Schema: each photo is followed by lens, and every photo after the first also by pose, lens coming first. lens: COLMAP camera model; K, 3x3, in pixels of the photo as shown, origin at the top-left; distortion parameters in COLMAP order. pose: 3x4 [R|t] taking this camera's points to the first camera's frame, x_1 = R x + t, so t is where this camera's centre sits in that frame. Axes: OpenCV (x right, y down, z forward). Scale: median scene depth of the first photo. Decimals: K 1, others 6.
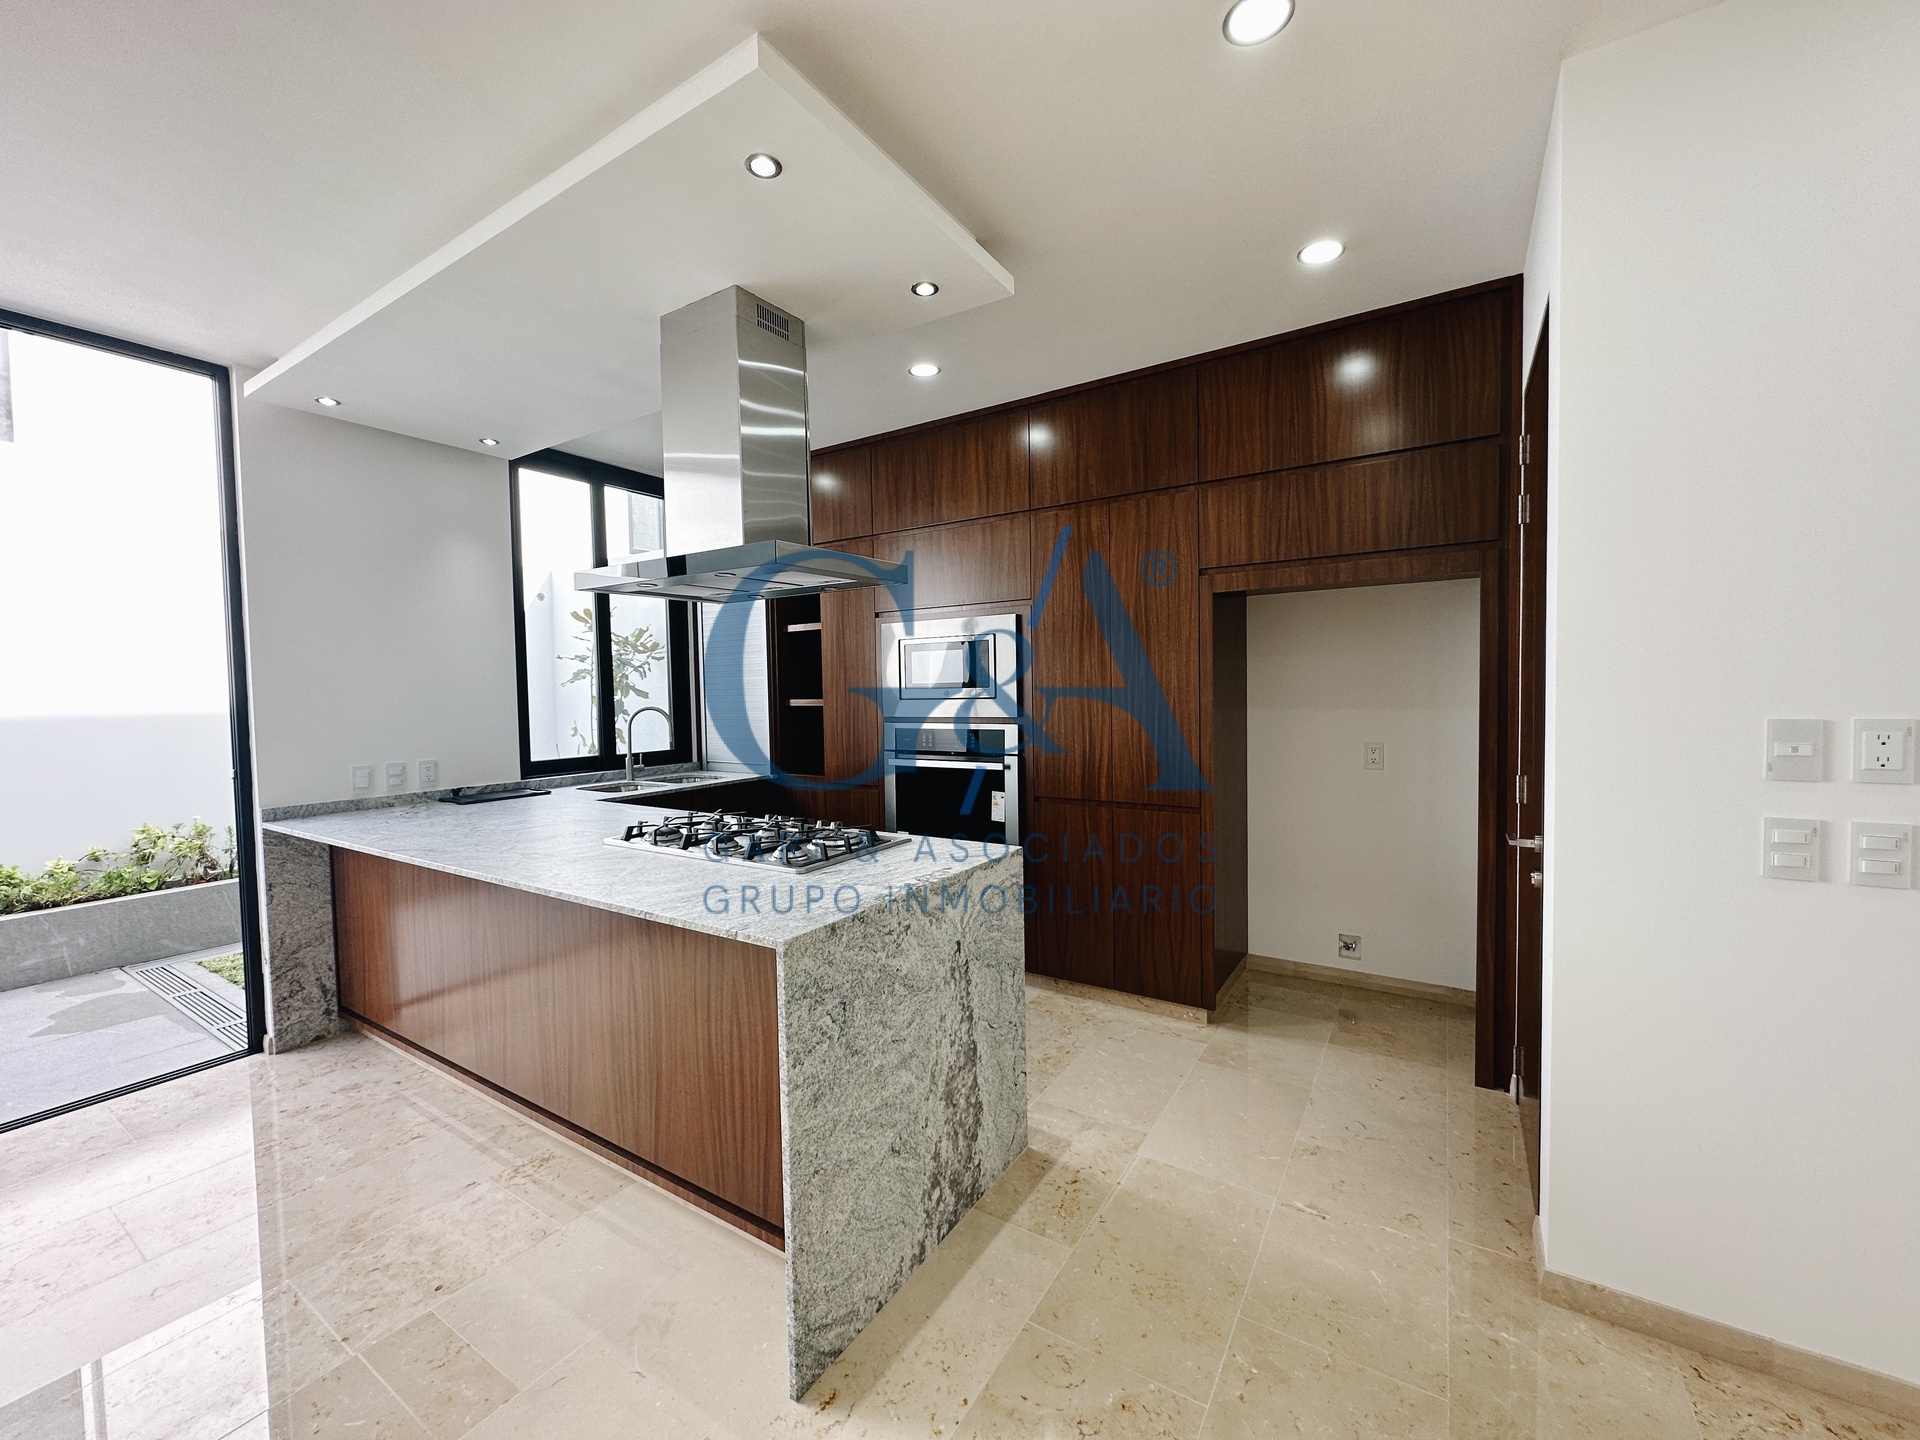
lens RADIAL K [[766.4, 0, 958.2], [0, 766.4, 717.1], [0, 0, 1]] dist [-0.003712, 0.000676]
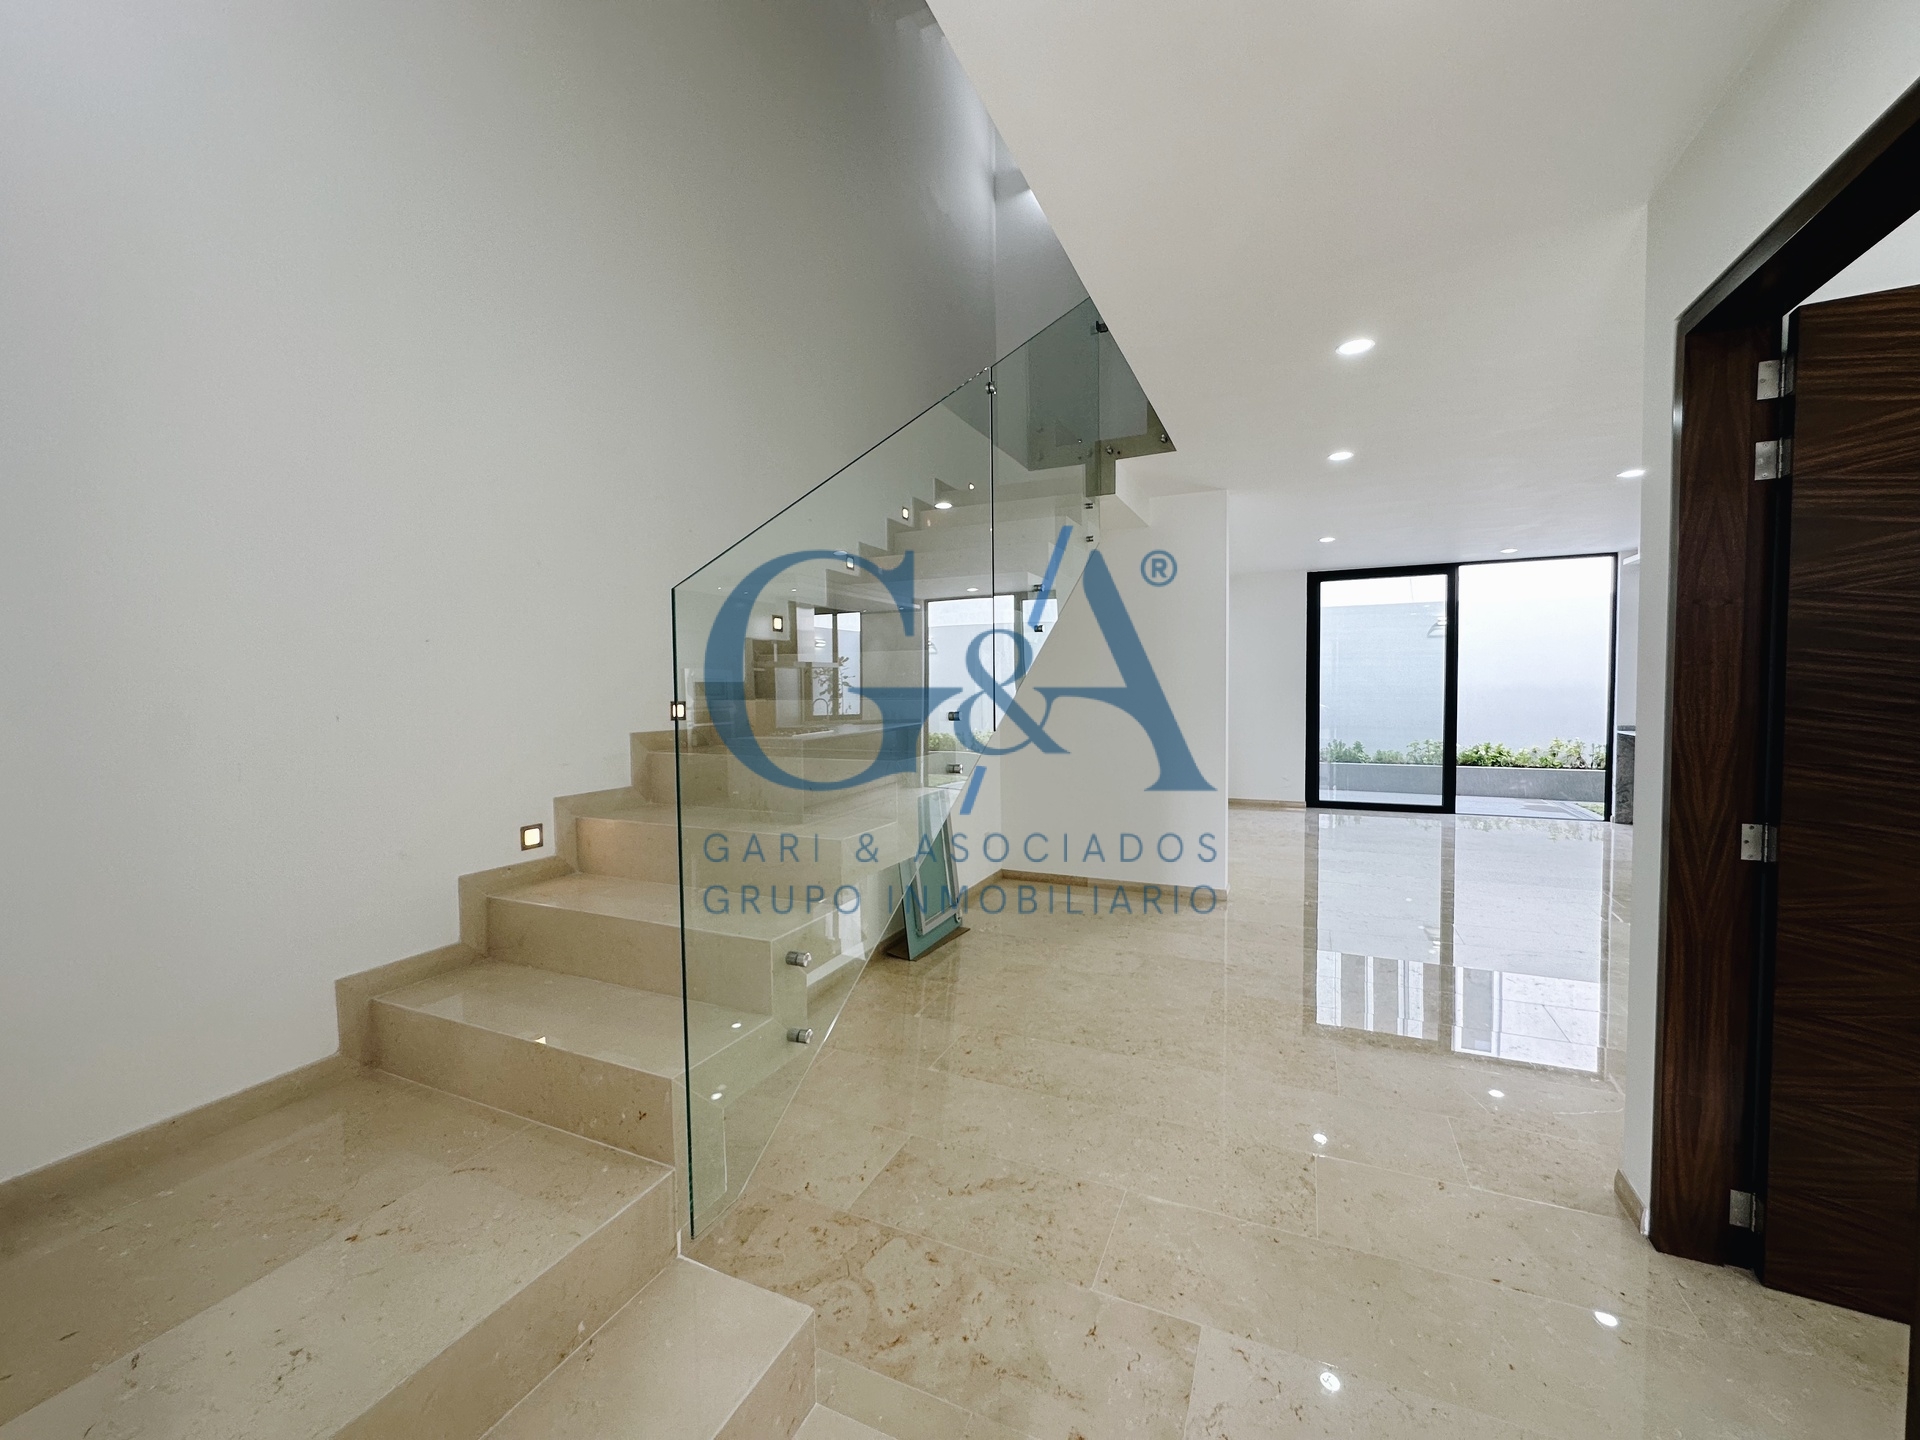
lens RADIAL K [[766.4, 0, 949.0], [0, 766.4, 720.4], [0, 0, 1]] dist [-0.003712, 0.000676]
pose [[0.136536, 0.061950, -0.988696, 1.220563], [-0.026016, 0.997923, 0.058936, 0.011592], [0.990293, 0.017675, 0.137864, -1.460459]]
